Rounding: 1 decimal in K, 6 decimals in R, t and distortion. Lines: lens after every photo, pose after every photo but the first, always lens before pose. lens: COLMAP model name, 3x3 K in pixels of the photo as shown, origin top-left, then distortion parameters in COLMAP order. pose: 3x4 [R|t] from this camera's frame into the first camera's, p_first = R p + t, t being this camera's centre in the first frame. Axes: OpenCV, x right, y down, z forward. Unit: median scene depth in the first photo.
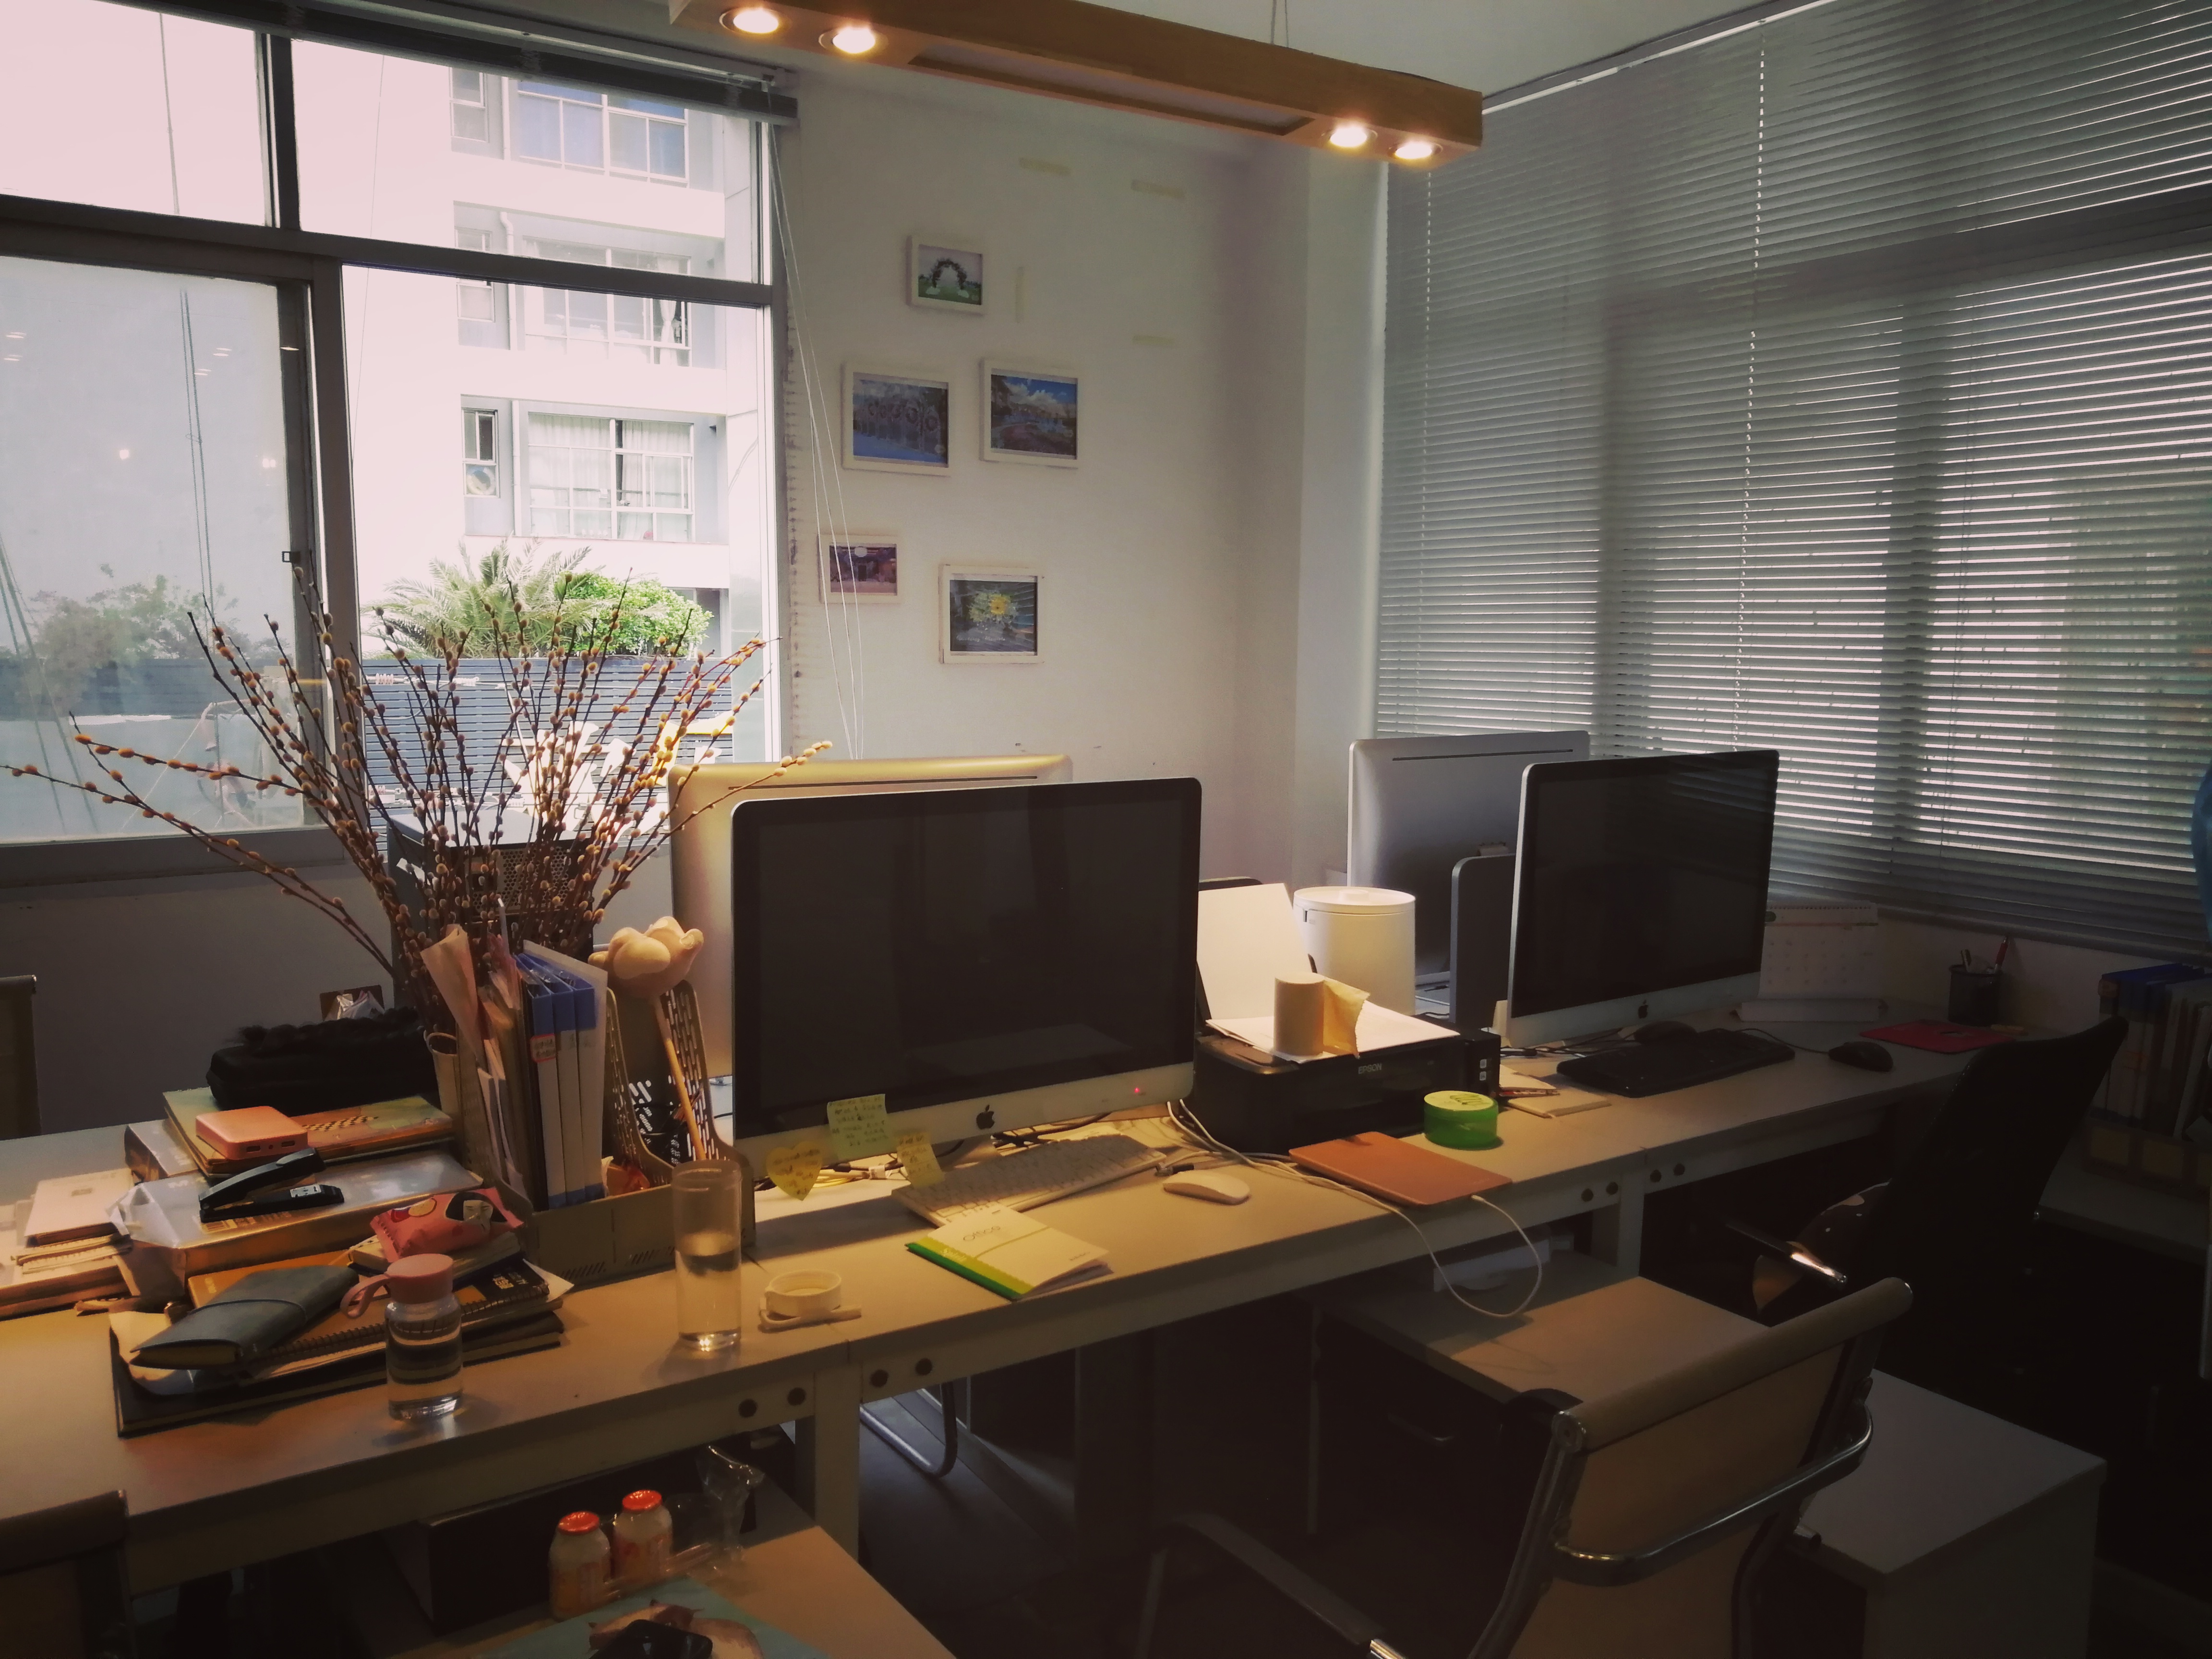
lens RADIAL K [[1741.2, 0, 1106.0], [0, 1741.2, 829.5], [0, 0, 1]] dist [-0.007386, -0.026933]
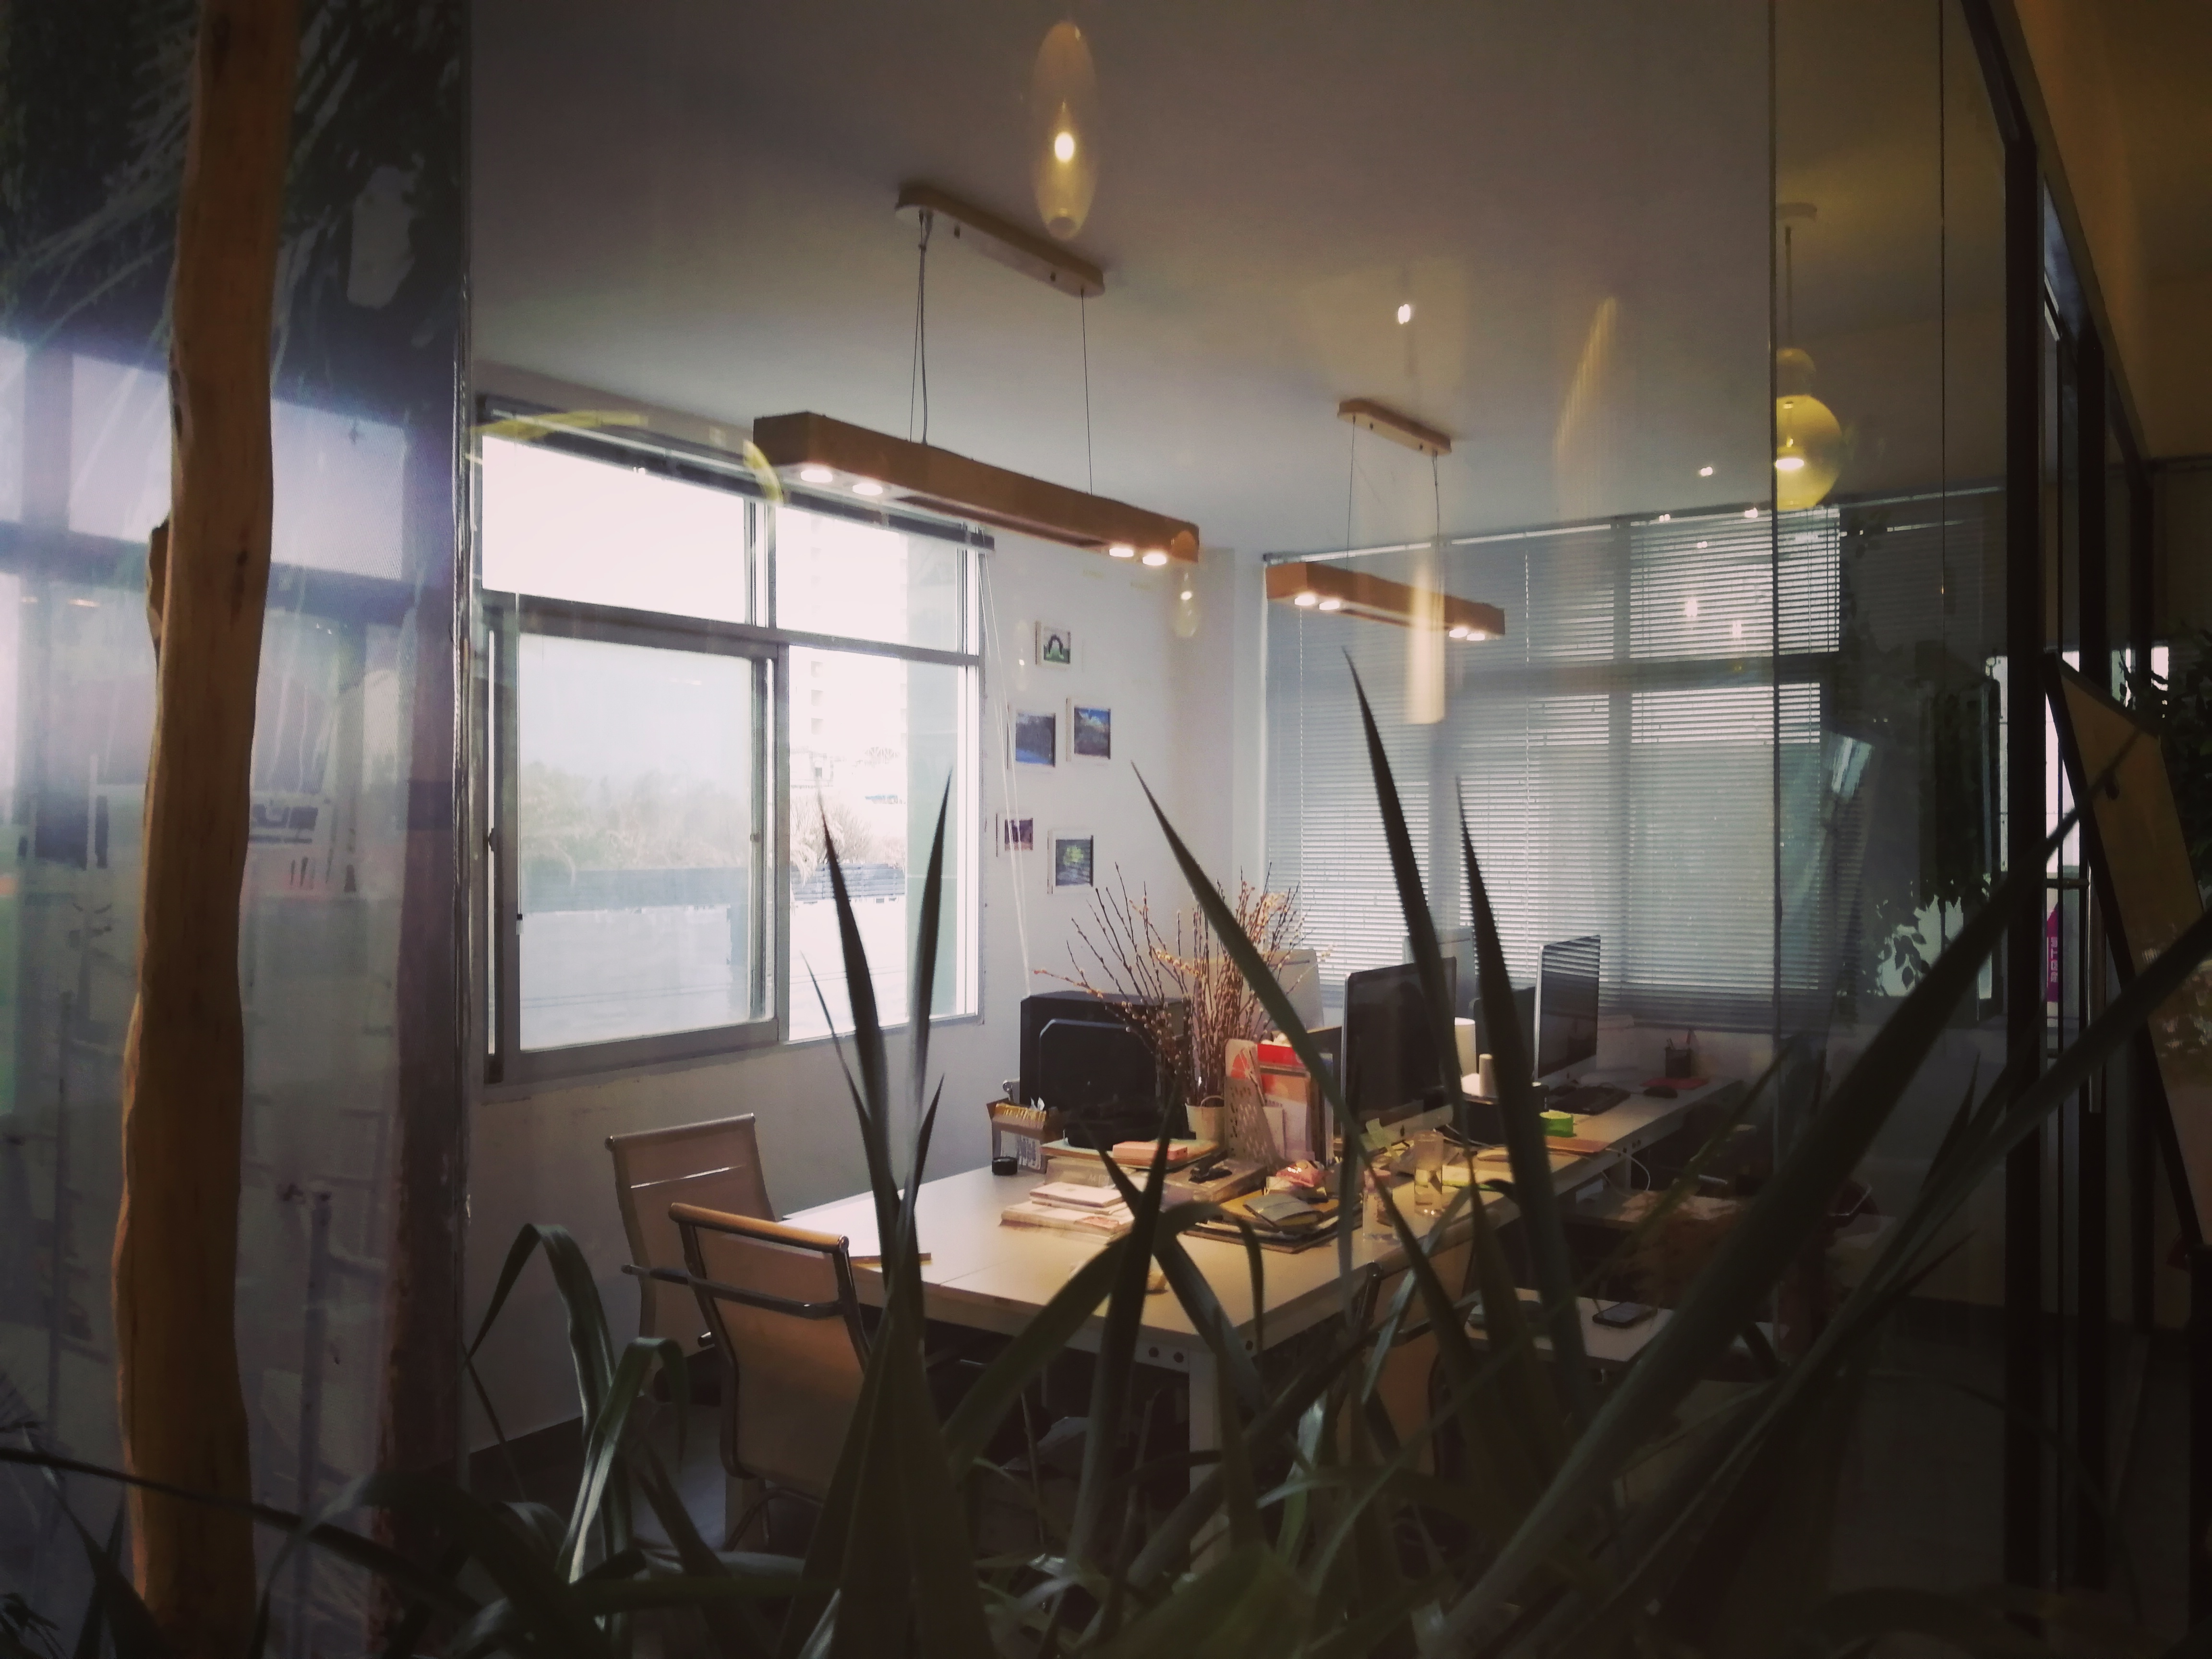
lens RADIAL K [[1741.2, 0, 1106.0], [0, 1741.2, 829.5], [0, 0, 1]] dist [-0.007386, -0.026933]
pose [[0.914015, -0.004017, 0.405660, -0.686553], [0.045421, 0.994677, -0.092491, -0.008763], [-0.403129, 0.102964, 0.909332, -0.421186]]
